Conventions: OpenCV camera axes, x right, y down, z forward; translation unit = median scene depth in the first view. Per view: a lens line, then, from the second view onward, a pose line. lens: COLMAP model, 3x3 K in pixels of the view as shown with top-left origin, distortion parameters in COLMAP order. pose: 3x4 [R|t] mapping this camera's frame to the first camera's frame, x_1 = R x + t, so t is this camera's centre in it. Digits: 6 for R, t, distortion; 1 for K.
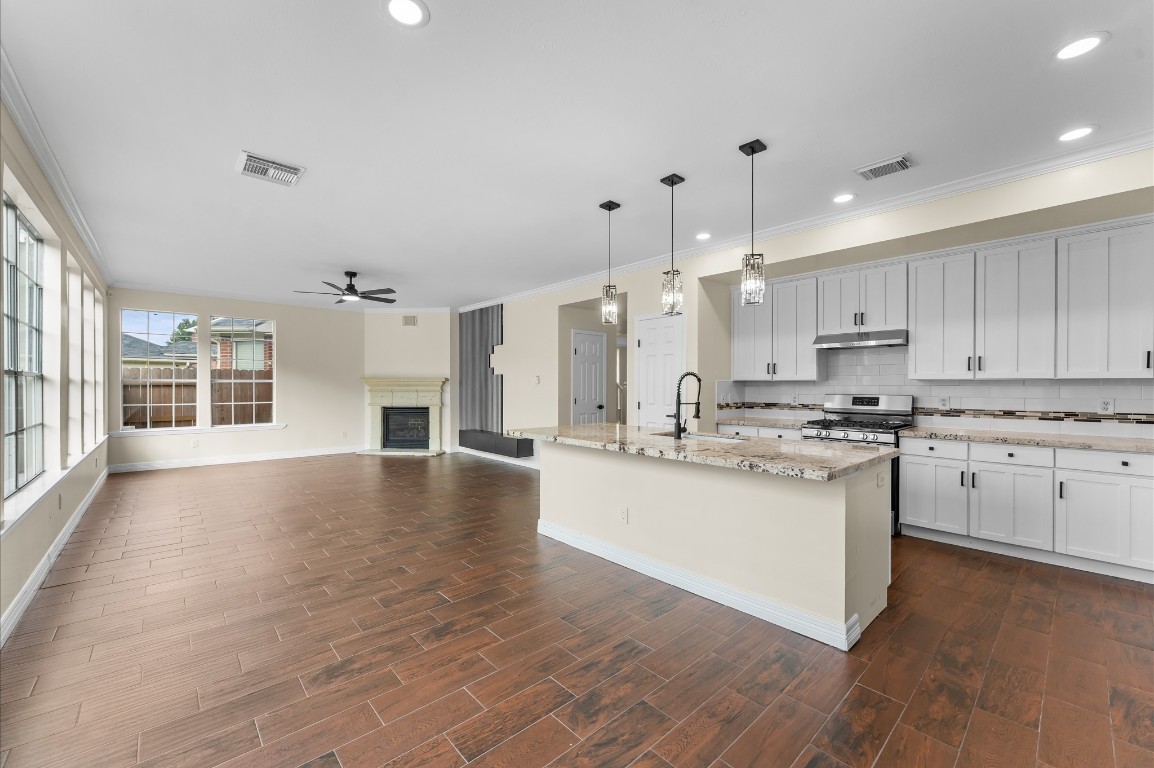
lens RADIAL K [[456.3, 0, 574.3], [0, 456.3, 388.3], [0, 0, 1]] dist [-0.000121, -0.000291]
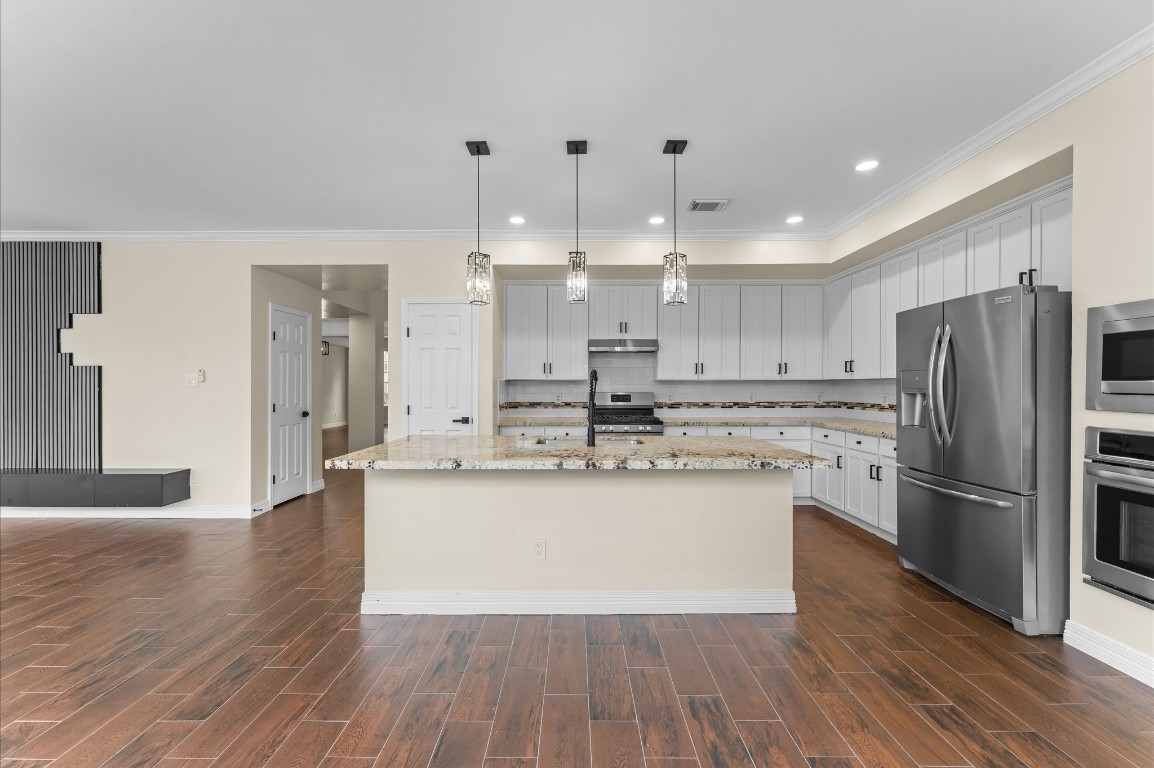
lens RADIAL K [[456.3, 0, 571.4], [0, 456.3, 387.6], [0, 0, 1]] dist [-0.000121, -0.000291]
pose [[0.673331, -0.004692, 0.739326, -0.212760], [0.005567, 0.999984, 0.001277, -0.000751], [-0.739320, 0.003256, 0.673347, 0.210555]]
